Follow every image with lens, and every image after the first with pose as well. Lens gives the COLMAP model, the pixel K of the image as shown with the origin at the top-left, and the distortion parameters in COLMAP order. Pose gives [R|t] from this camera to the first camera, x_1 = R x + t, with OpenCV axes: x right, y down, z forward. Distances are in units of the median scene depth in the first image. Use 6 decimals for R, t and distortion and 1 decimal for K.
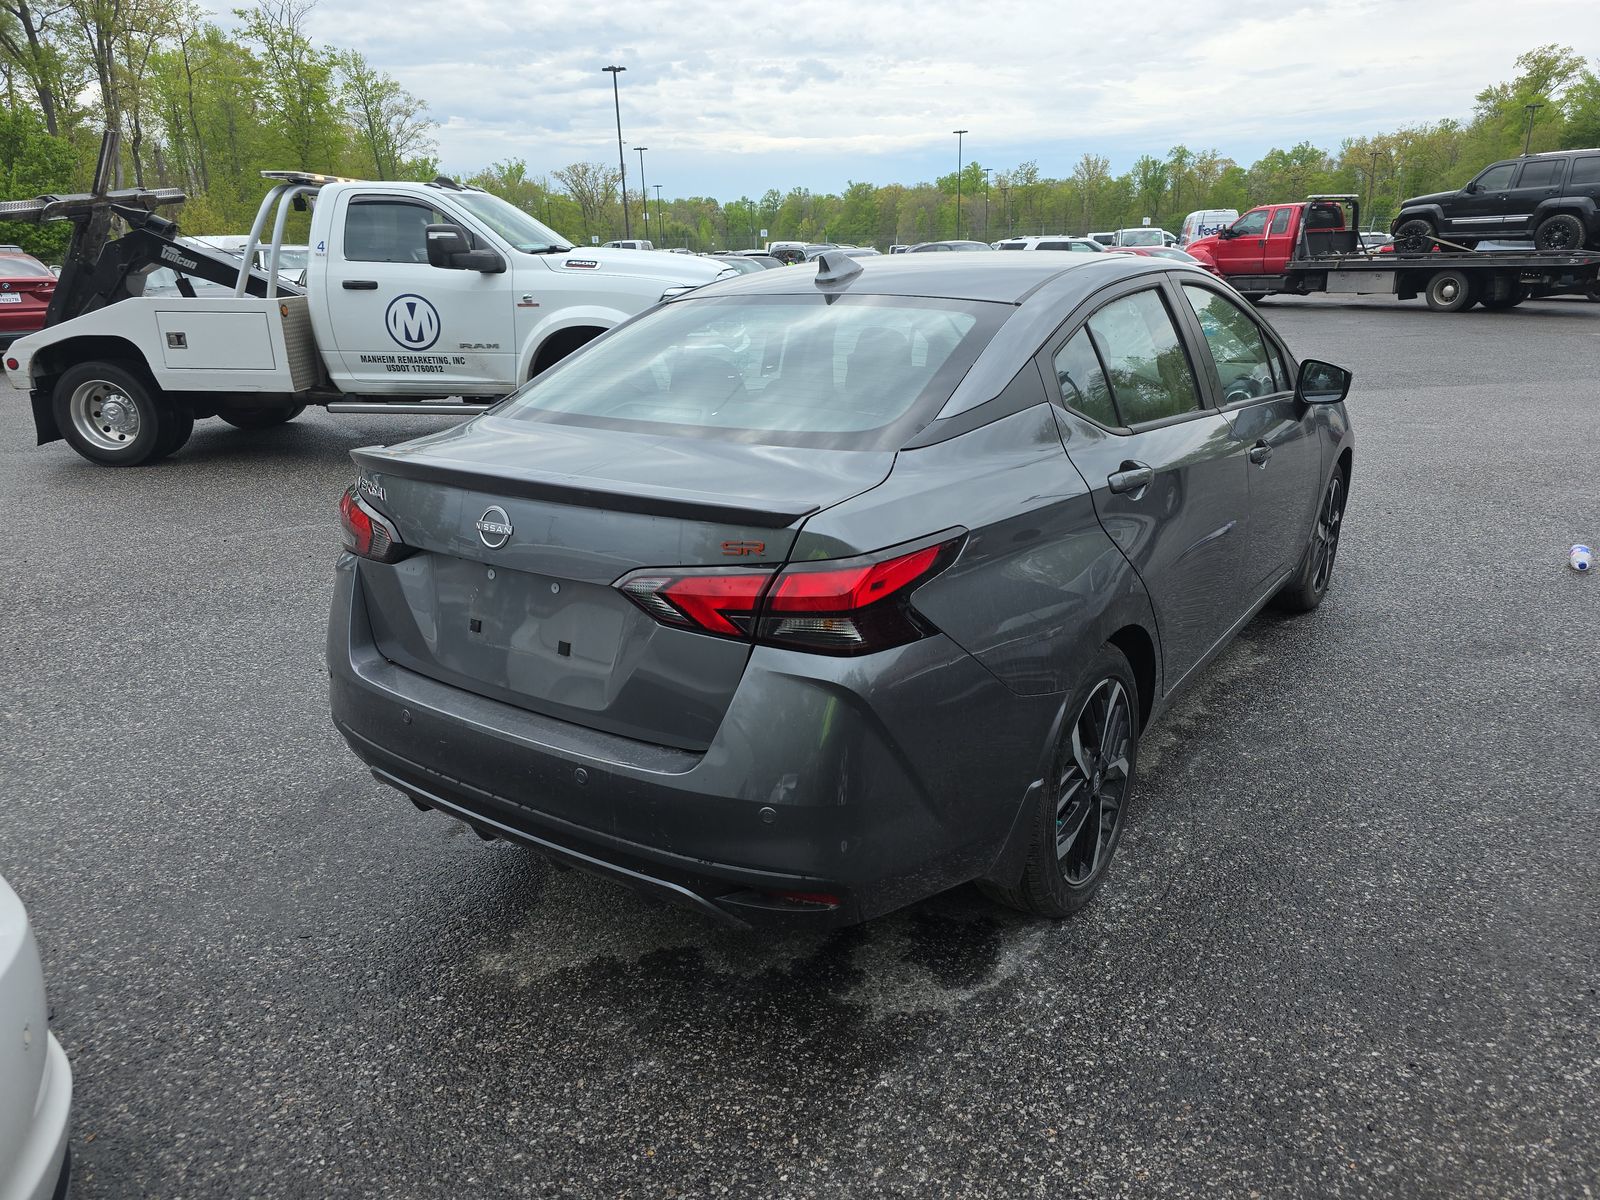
lens RADIAL K [[1103.6, 0, 807.5], [0, 1103.6, 604.6], [0, 0, 1]] dist [0.042669, -0.043564]
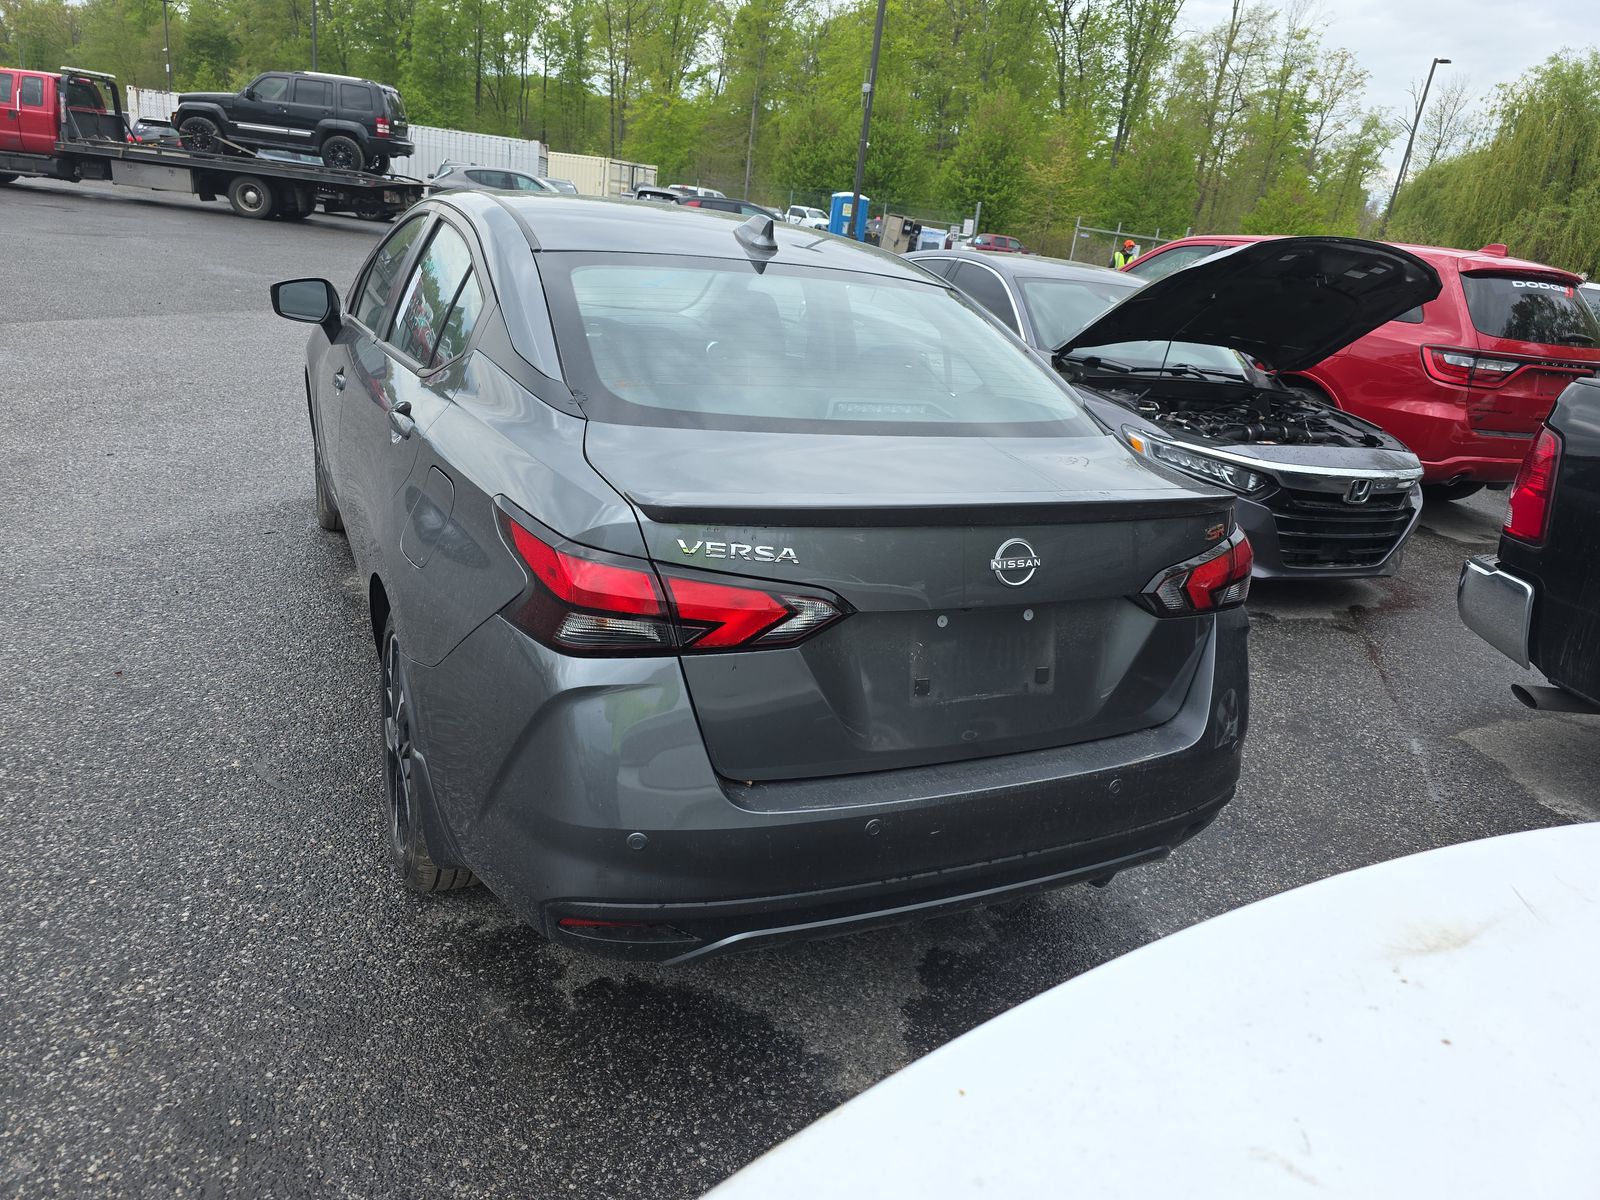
lens RADIAL K [[1103.6, 0, 800.4], [0, 1103.6, 595.6], [0, 0, 1]] dist [0.042669, -0.043564]
pose [[0.456641, -0.214358, 0.863440, -0.146721], [0.140139, 0.975753, 0.168127, -0.028174], [-0.878544, 0.044227, 0.475609, 0.096038]]
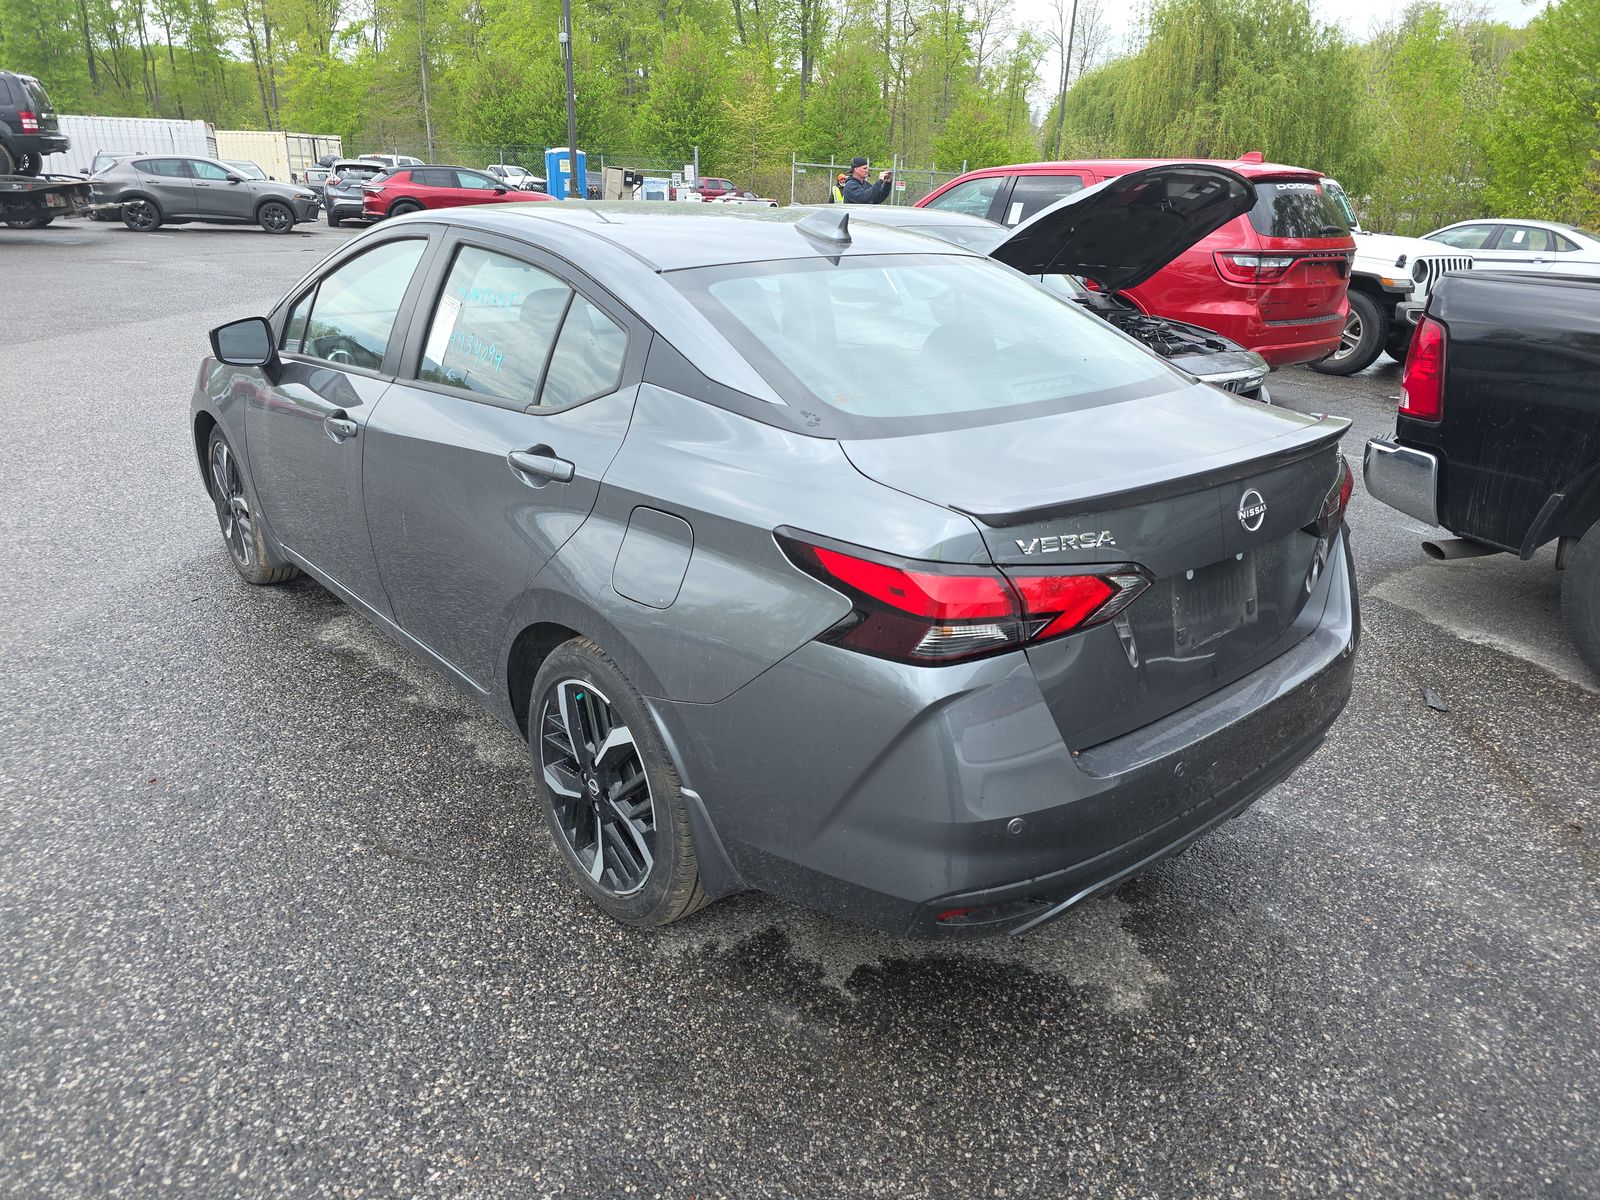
lens RADIAL K [[1103.6, 0, 799.9], [0, 1103.6, 591.2], [0, 0, 1]] dist [0.042669, -0.043564]
pose [[0.216473, -0.308633, 0.926221, -0.169326], [0.258396, 0.932996, 0.250499, -0.045807], [-0.941473, 0.185105, 0.281718, 0.144862]]
